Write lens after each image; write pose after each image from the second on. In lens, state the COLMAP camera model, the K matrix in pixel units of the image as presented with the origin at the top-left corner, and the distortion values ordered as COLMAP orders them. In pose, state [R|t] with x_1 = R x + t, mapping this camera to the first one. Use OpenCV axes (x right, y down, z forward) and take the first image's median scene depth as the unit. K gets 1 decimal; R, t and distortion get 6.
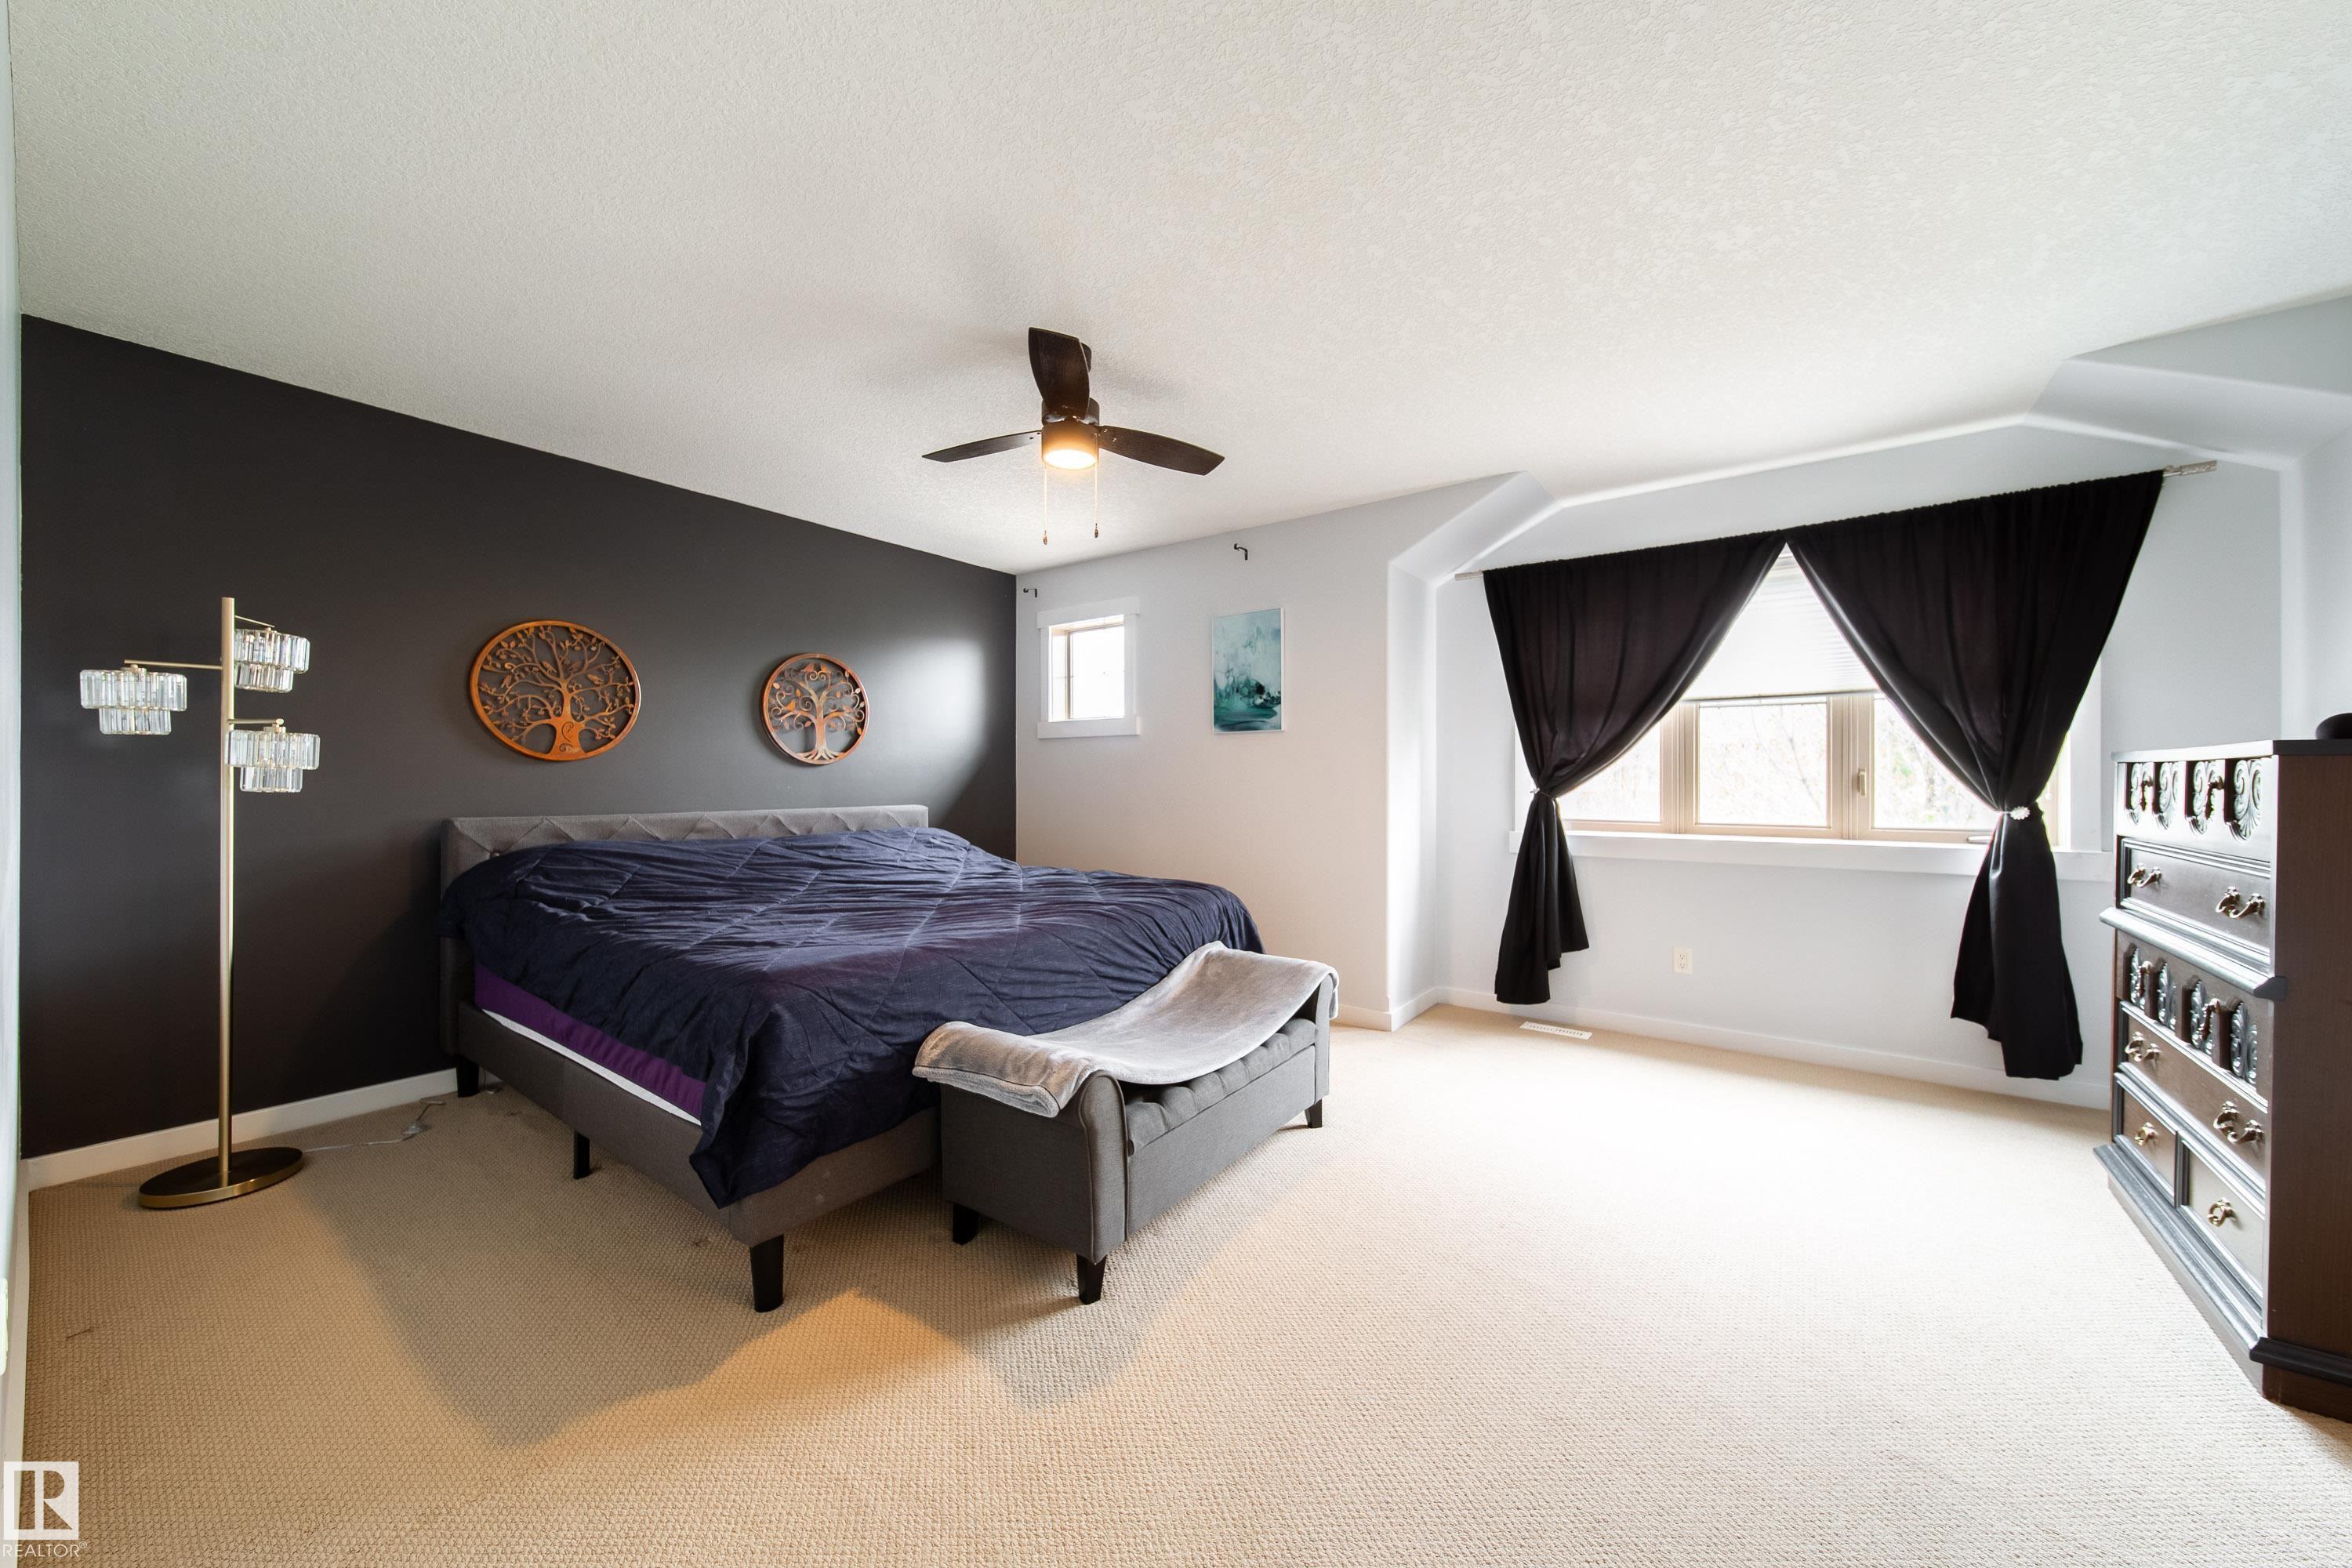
lens RADIAL K [[836.8, 0, 1164.6], [0, 836.8, 763.3], [0, 0, 1]] dist [-0.003070, -0.000183]
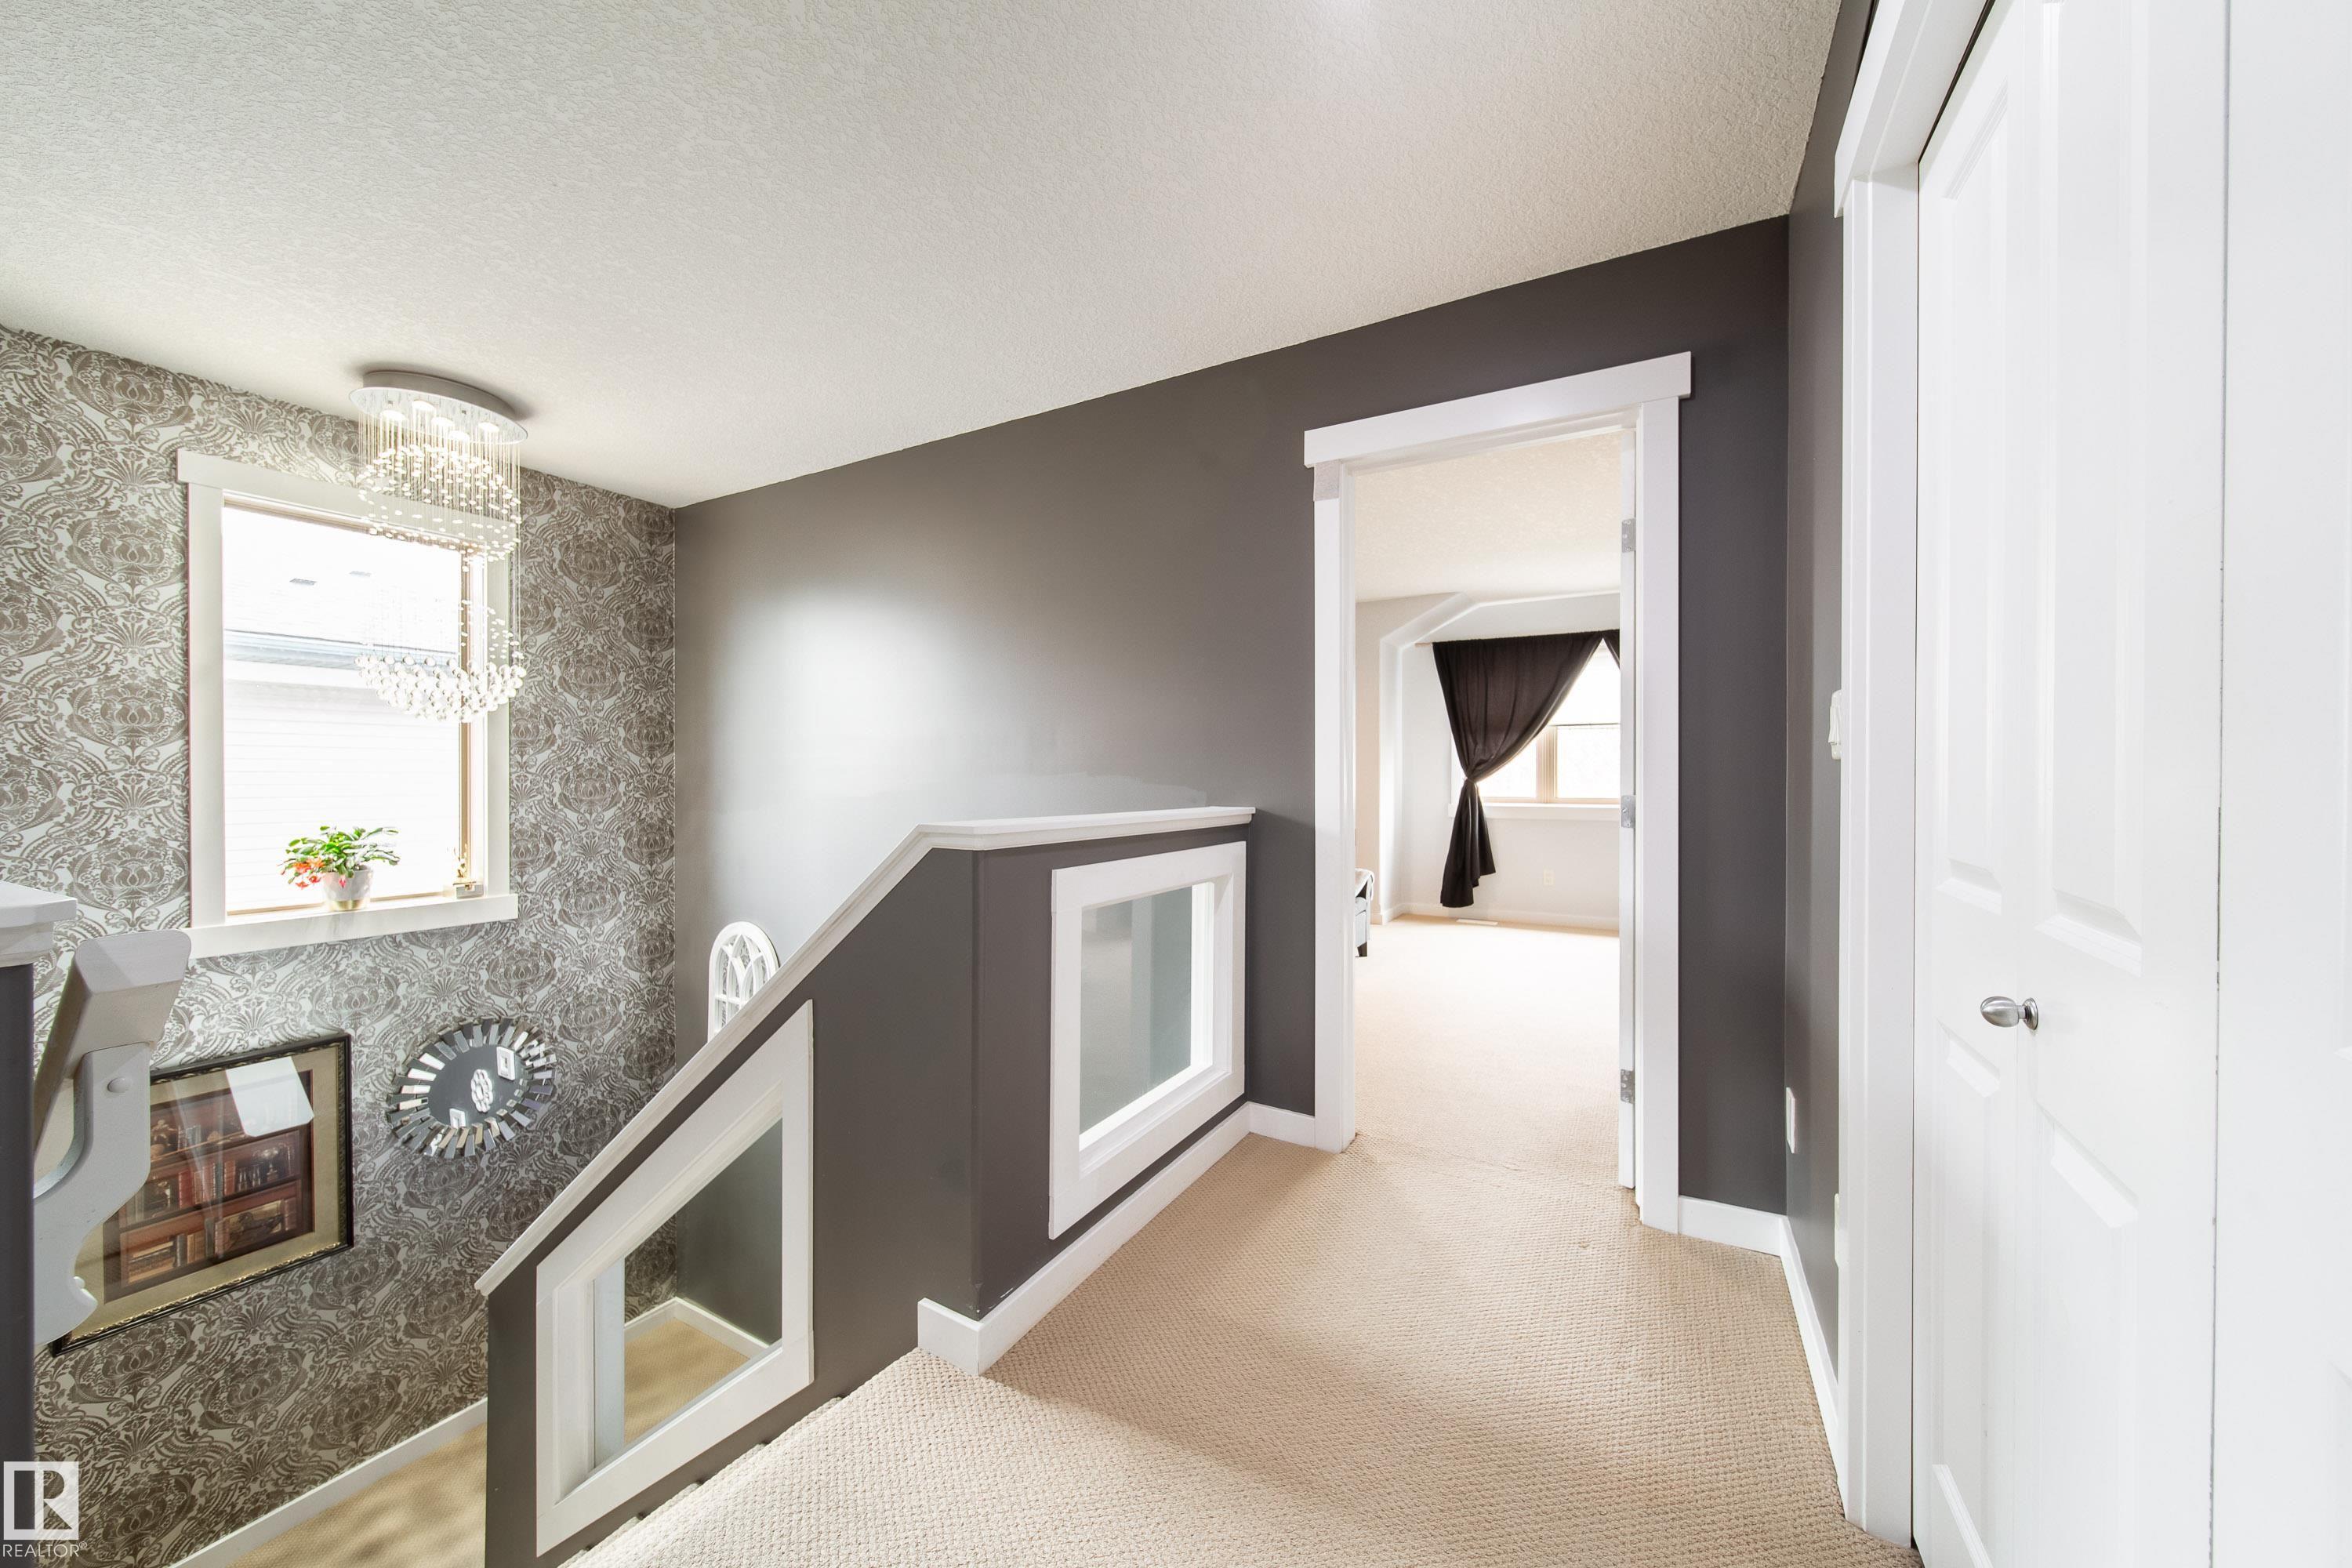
lens RADIAL K [[836.8, 0, 1183.0], [0, 836.8, 789.6], [0, 0, 1]] dist [-0.003070, -0.000183]
pose [[0.991263, -0.012504, 0.131304, -0.325037], [0.008280, 0.999432, 0.032668, -0.005280], [-0.131638, -0.031296, 0.990804, -0.562382]]
